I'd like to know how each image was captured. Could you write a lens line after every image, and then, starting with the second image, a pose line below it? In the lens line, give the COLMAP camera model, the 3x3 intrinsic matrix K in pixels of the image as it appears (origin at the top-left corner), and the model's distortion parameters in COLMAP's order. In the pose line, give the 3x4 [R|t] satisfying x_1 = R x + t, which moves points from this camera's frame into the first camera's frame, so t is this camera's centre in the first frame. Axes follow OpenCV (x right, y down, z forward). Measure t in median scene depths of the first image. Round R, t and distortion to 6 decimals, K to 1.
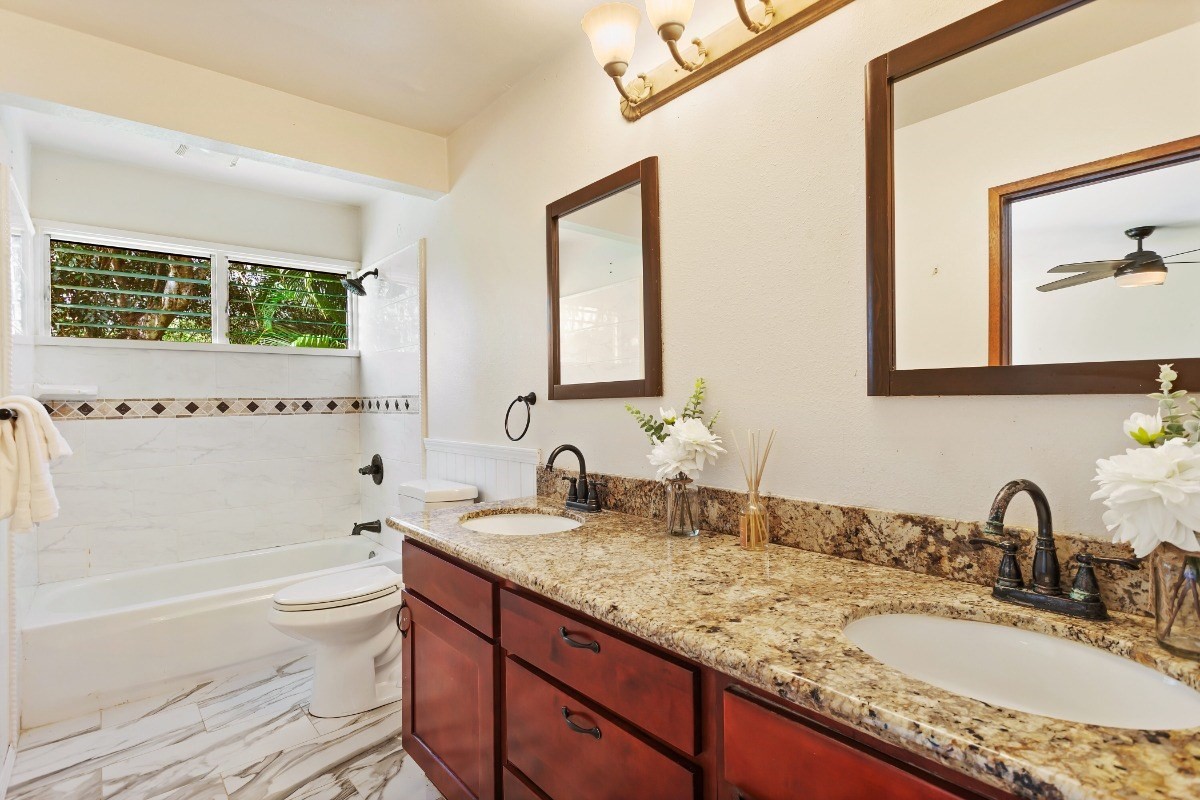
lens RADIAL K [[591.9, 0, 604.5], [0, 591.9, 398.3], [0, 0, 1]] dist [-0.003318, -0.000311]
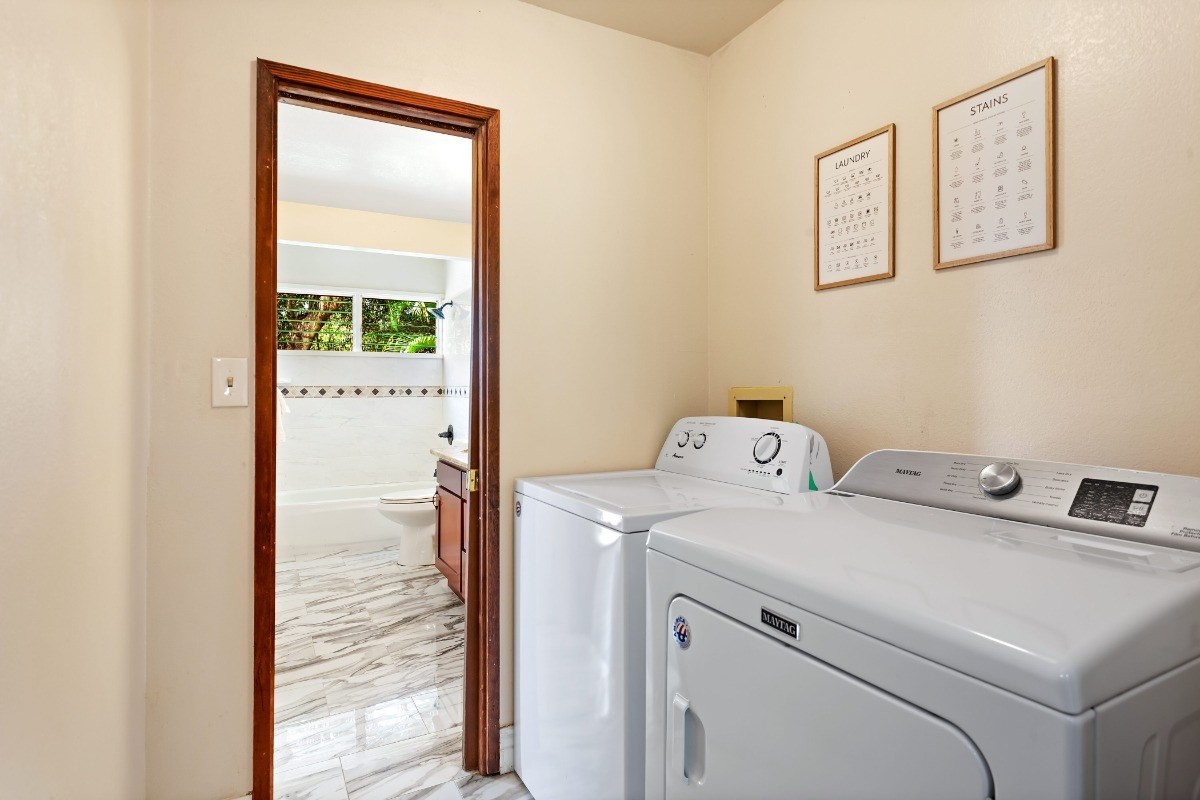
lens RADIAL K [[626.5, 0, 599.0], [0, 626.5, 381.6], [0, 0, 1]] dist [0.002607, 0.000164]
pose [[0.977381, 0.009524, -0.211271, 0.325373], [-0.011680, 0.999892, -0.008956, -0.004415], [0.211163, 0.011221, 0.977386, -0.484173]]
